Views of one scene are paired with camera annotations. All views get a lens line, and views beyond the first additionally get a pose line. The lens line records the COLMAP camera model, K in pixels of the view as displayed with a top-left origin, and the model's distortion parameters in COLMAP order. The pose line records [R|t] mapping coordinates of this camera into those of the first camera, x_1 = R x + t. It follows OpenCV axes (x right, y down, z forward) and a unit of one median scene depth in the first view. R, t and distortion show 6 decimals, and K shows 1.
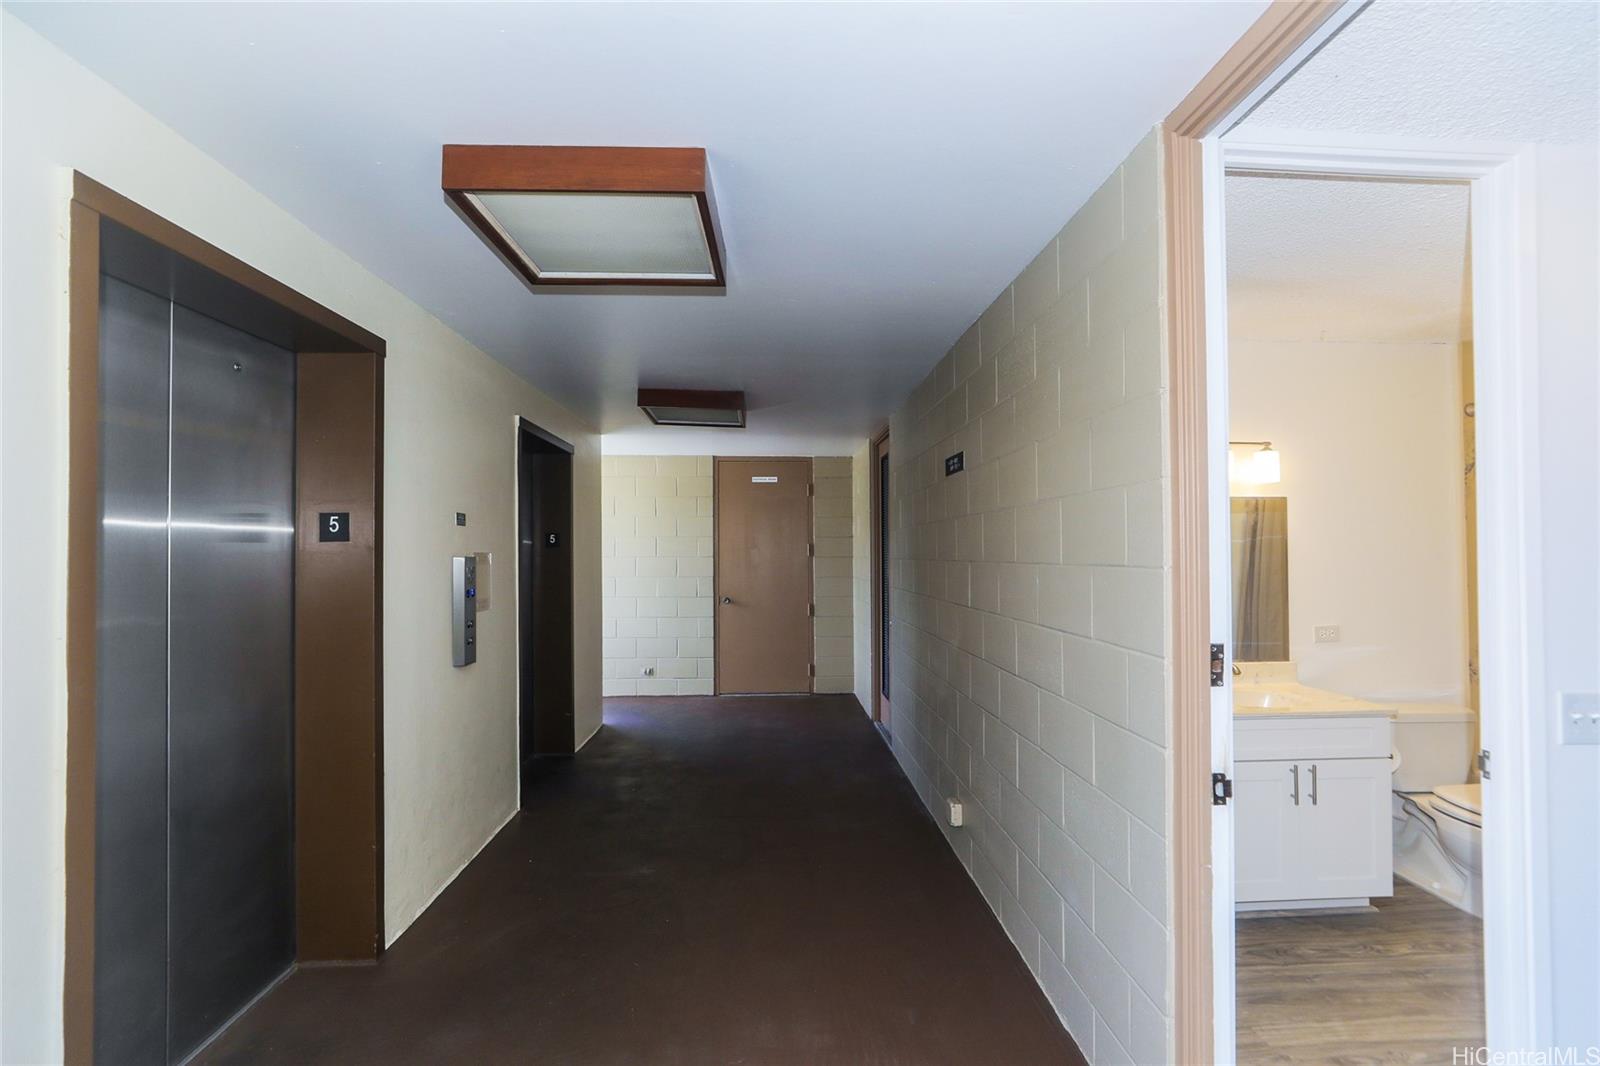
lens RADIAL K [[734.9, 0, 802.5], [0, 734.9, 536.9], [0, 0, 1]] dist [-0.023826, 0.012276]
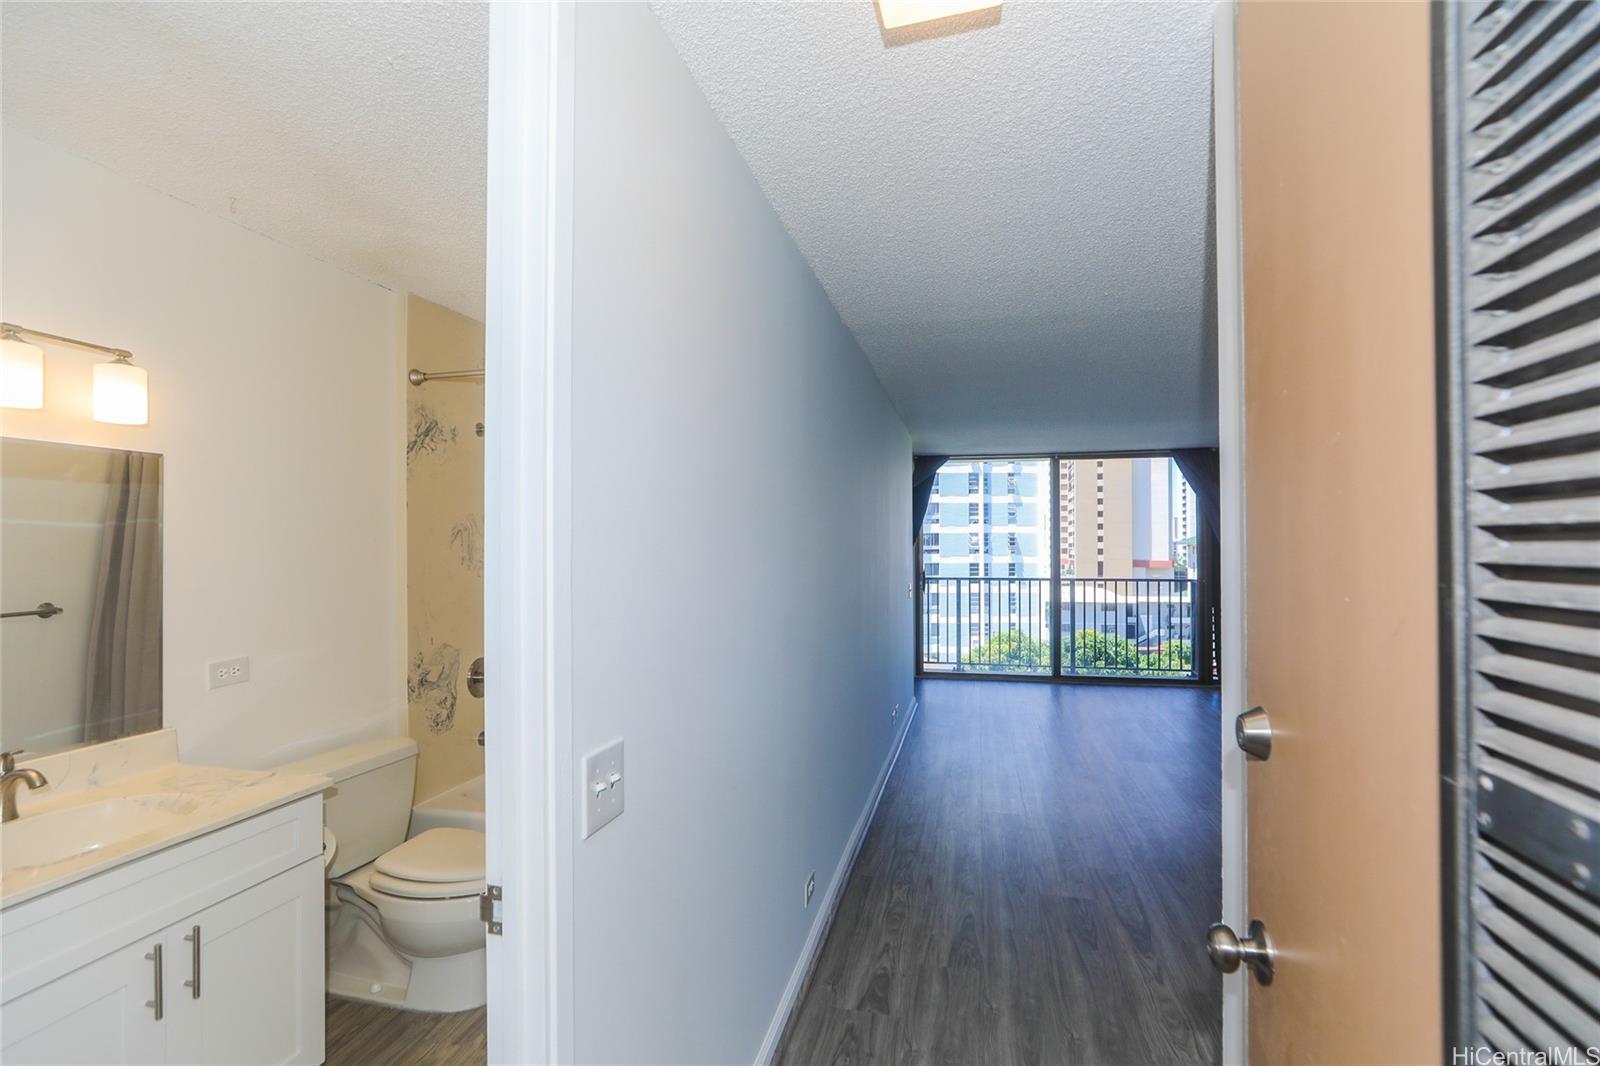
lens RADIAL K [[734.9, 0, 802.5], [0, 734.9, 536.9], [0, 0, 1]] dist [-0.023826, 0.012276]
pose [[0.293232, 0.008286, 0.956005, 0.276489], [-0.009926, 0.999935, -0.005622, 0.014173], [-0.955990, -0.007840, 0.293295, 0.359177]]
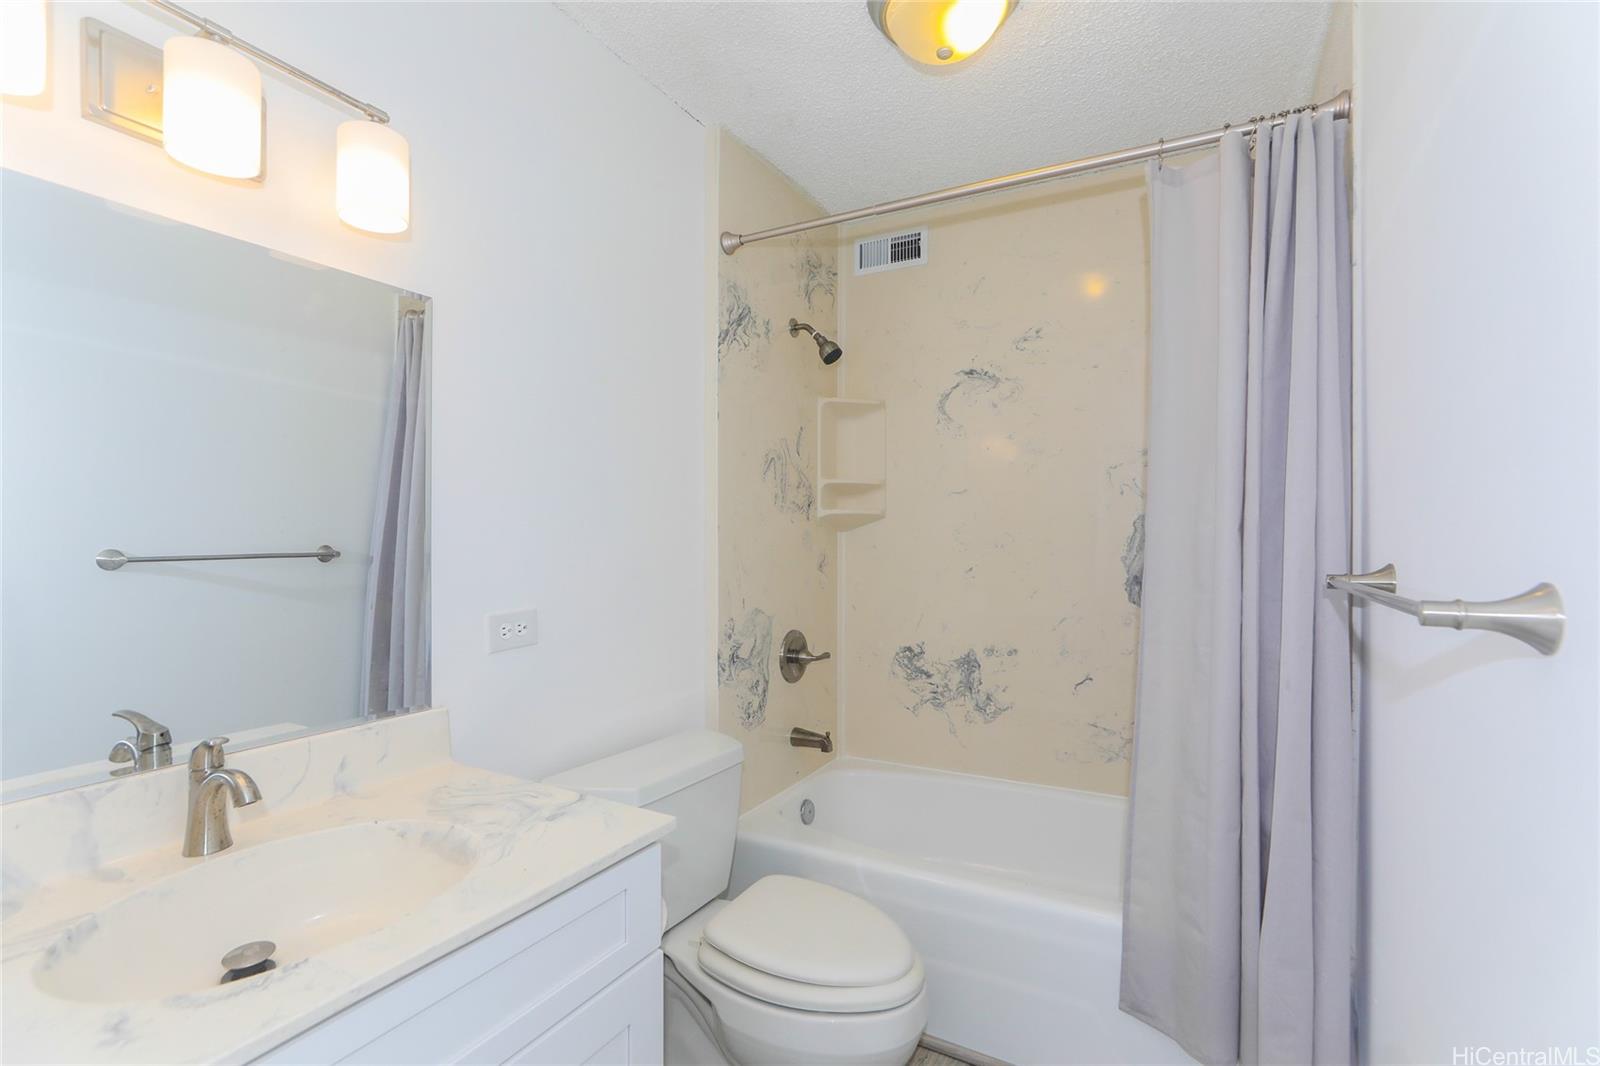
lens RADIAL K [[712.8, 0, 800.0], [0, 712.8, 533.0], [0, 0, 1]] dist [-0.024472, 0.010064]
pose [[0.529633, 0.007309, 0.848196, 0.483980], [-0.013111, 0.999914, -0.000429, 0.078526], [-0.848126, -0.010894, 0.529683, 0.678123]]
